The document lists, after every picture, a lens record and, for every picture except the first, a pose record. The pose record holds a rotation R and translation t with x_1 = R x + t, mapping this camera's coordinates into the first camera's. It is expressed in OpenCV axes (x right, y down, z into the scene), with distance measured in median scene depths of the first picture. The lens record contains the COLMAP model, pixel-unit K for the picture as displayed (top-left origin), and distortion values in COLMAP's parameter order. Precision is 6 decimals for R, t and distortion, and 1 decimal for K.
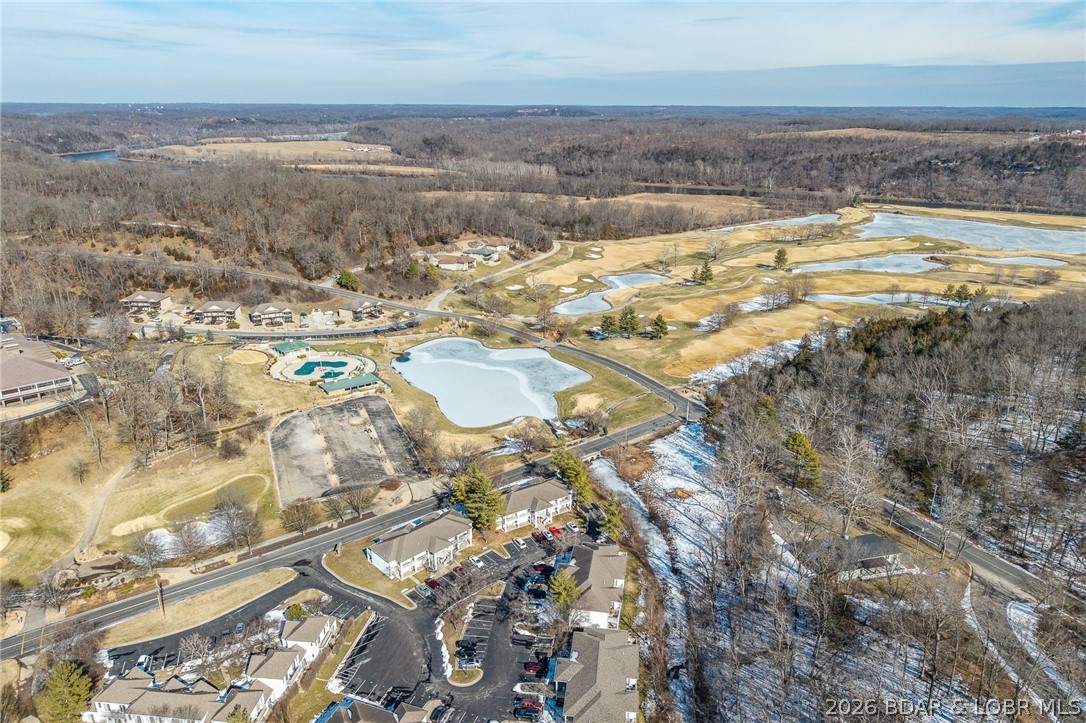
lens RADIAL K [[725.5, 0, 545.5], [0, 725.5, 360.9], [0, 0, 1]] dist [0.061718, -0.082714]
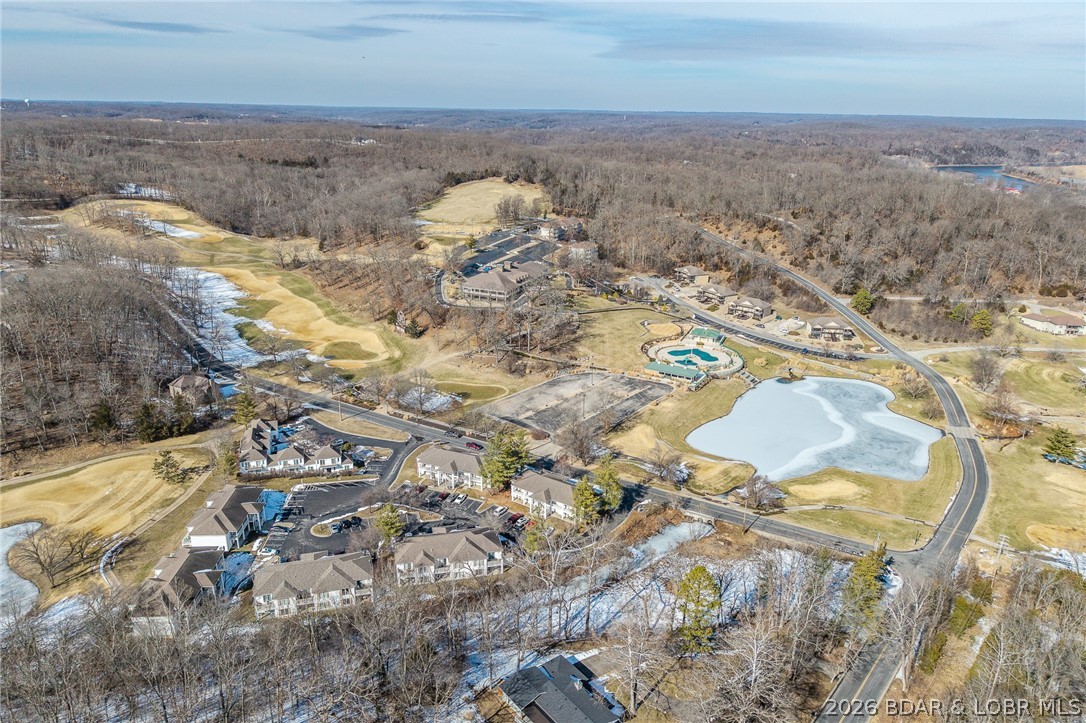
lens RADIAL K [[721.7, 0, 543.0], [0, 721.7, 361.5], [0, 0, 1]] dist [0.165173, -0.405619]
pose [[0.406379, 0.303390, -0.861864, 0.571952], [-0.318598, 0.931114, 0.177544, -0.111041], [0.856359, 0.202438, 0.475045, 0.341605]]
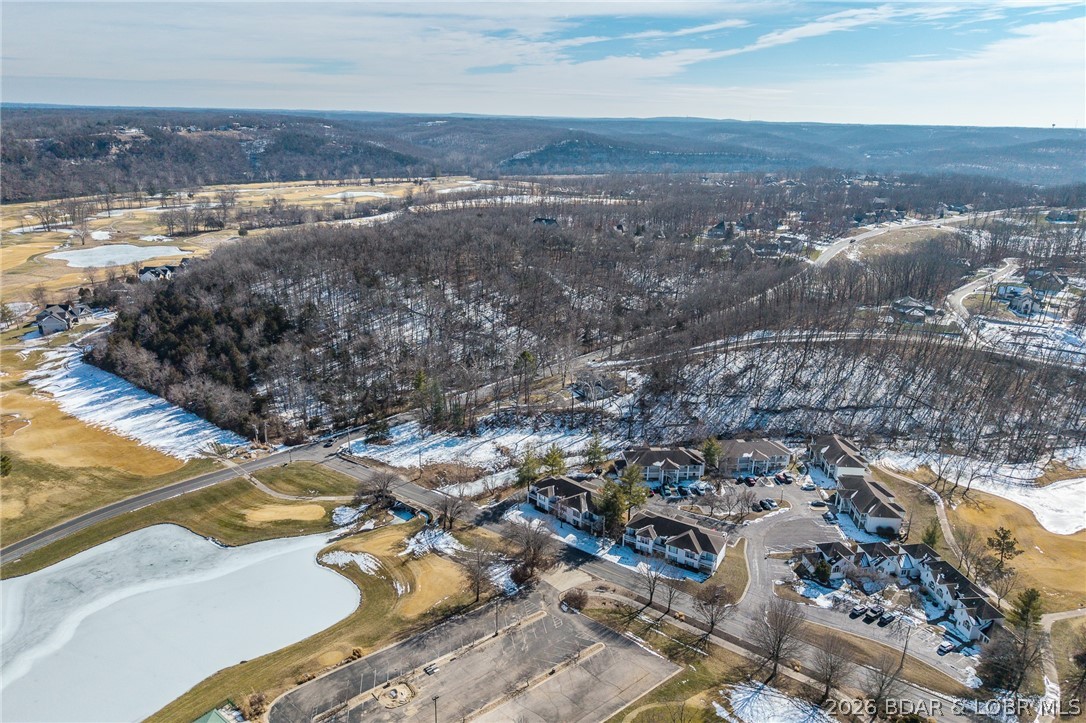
lens RADIAL K [[725.5, 0, 545.5], [0, 725.5, 360.9], [0, 0, 1]] dist [0.061718, -0.082714]
pose [[-0.280081, -0.315588, 0.906619, -0.652136], [0.295841, 0.870078, 0.394262, -0.294071], [-0.913254, 0.378641, -0.150329, 0.815141]]
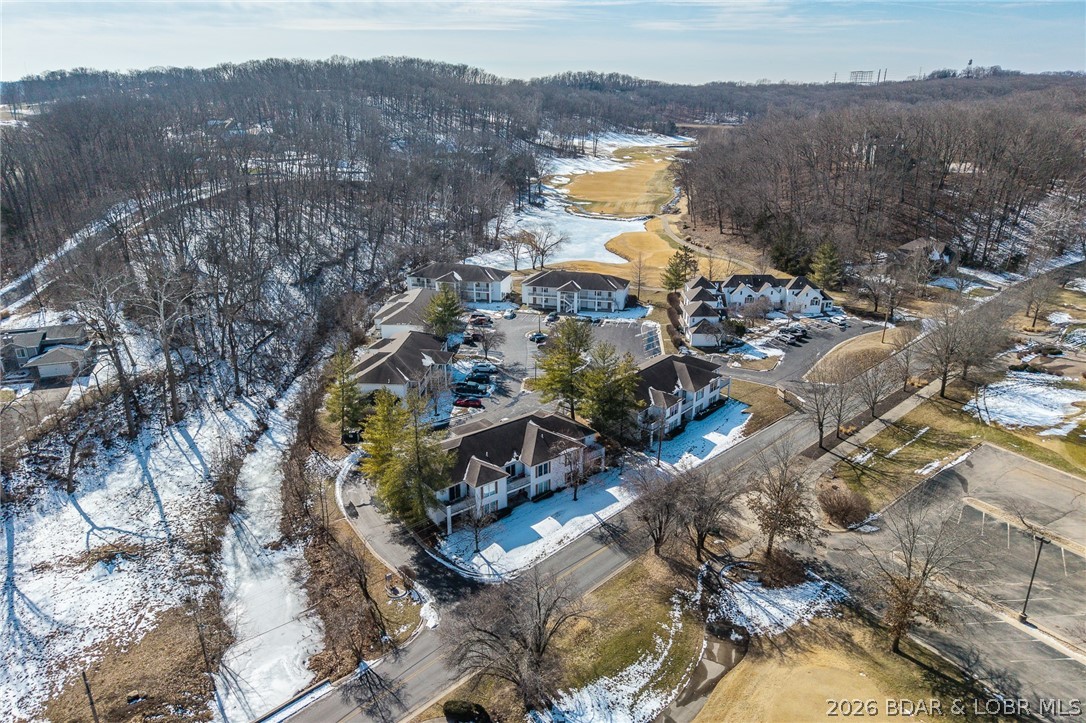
lens RADIAL K [[726.1, 0, 545.4], [0, 726.1, 367.3], [0, 0, 1]] dist [0.034066, -0.038107]
pose [[-0.994766, 0.035530, -0.095806, -0.006880], [-0.034669, 0.764629, 0.643538, -0.114159], [0.096120, 0.643491, -0.759395, 0.963633]]
